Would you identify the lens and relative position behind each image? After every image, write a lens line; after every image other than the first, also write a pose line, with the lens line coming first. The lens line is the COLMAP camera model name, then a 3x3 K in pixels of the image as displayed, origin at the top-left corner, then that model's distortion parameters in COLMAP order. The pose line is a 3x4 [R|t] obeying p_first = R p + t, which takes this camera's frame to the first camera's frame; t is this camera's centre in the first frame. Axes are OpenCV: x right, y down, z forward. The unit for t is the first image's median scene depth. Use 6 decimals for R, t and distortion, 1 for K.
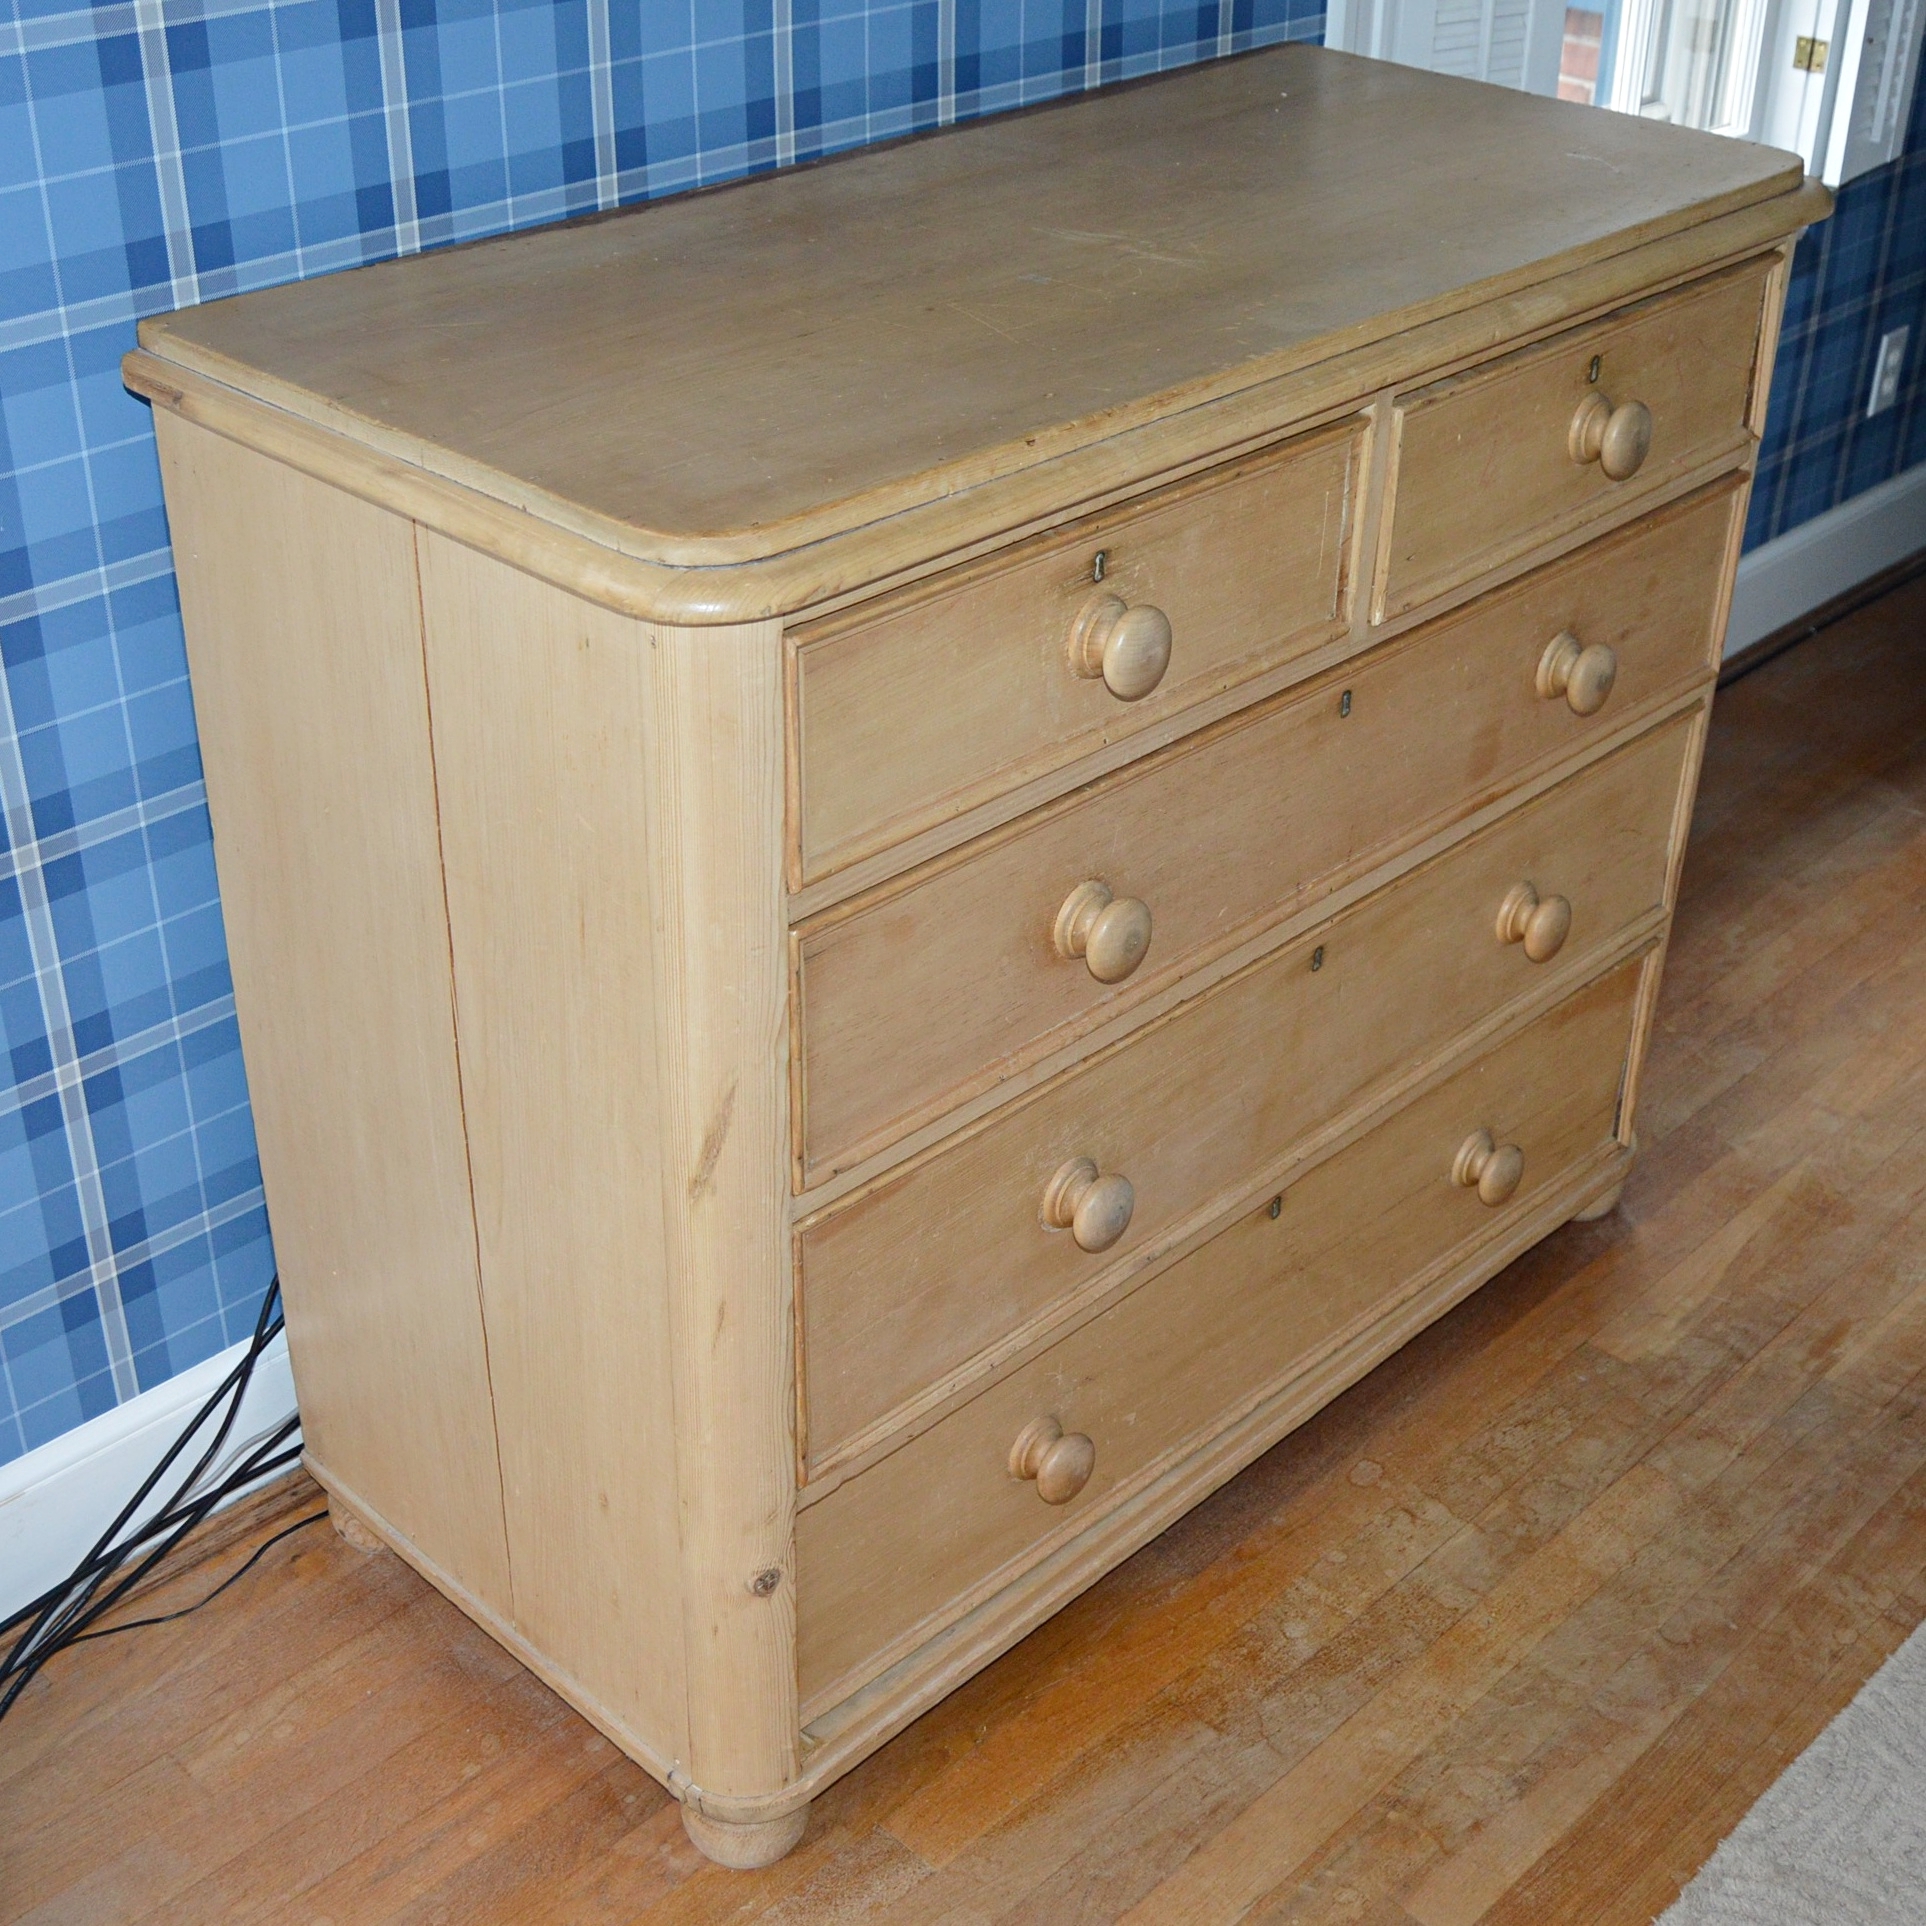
lens RADIAL K [[2737.8, 0, 962.4], [0, 2737.8, 953.6], [0, 0, 1]] dist [-0.128973, 0.000000]
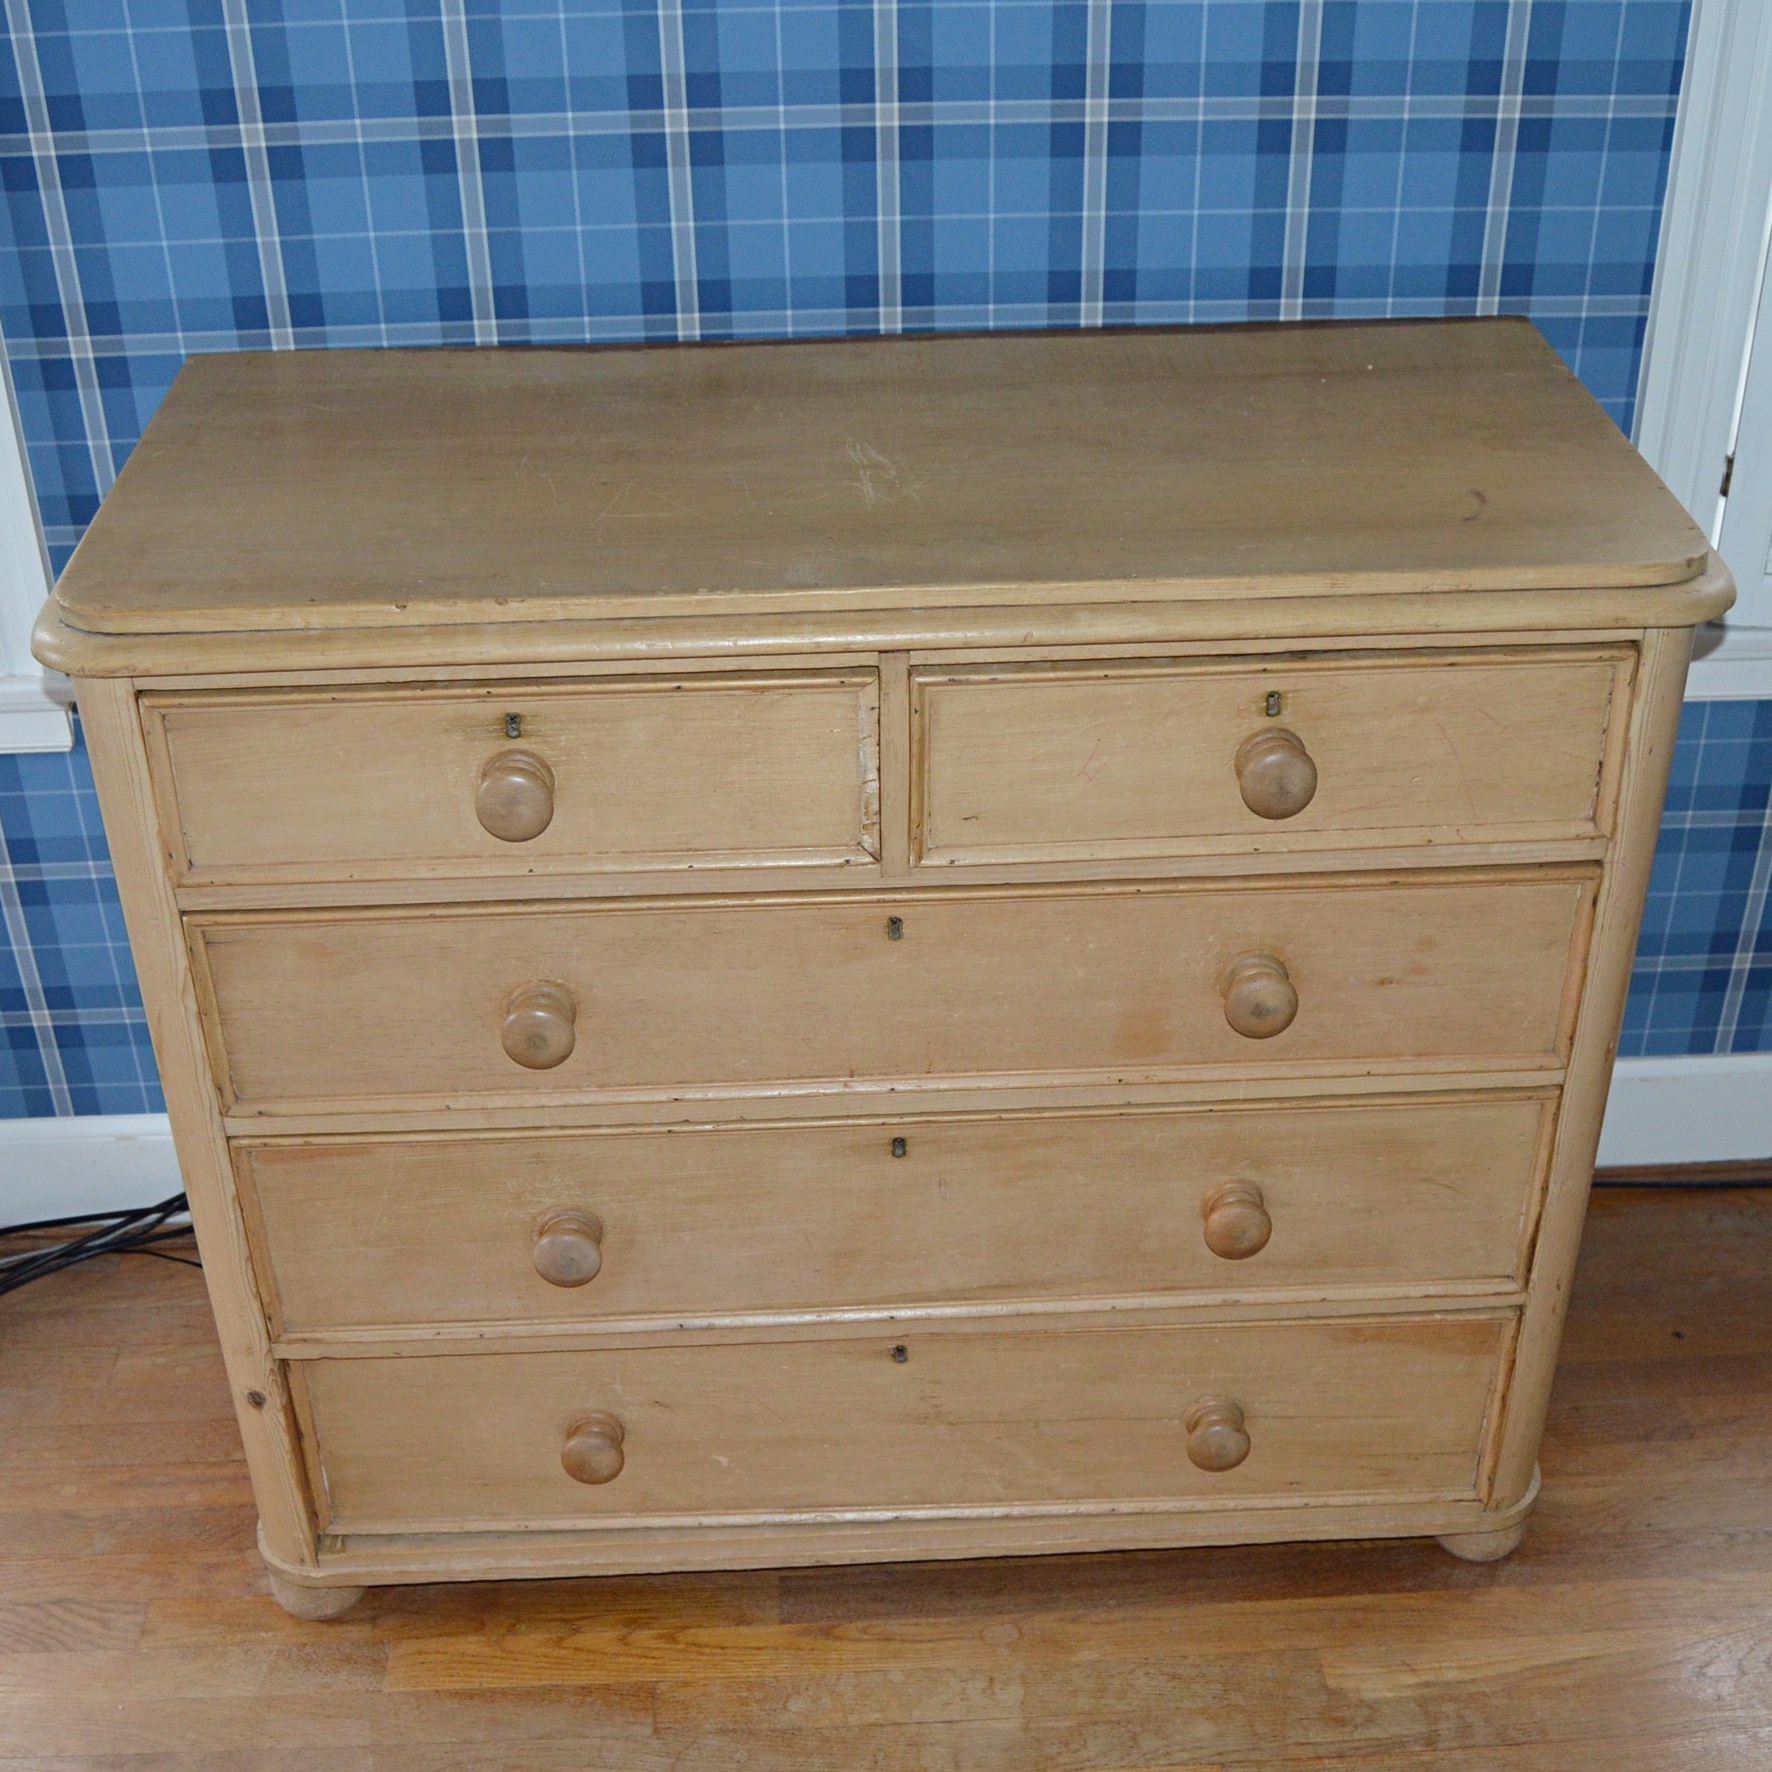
lens RADIAL K [[2497.5, 0, 891.8], [0, 2497.5, 883.5], [0, 0, 1]] dist [-0.118021, 0.000000]
pose [[0.725903, 0.338532, -0.598716, 0.760600], [-0.329161, 0.935314, 0.129768, -0.247233], [0.603919, 0.102875, 0.790379, 0.226931]]
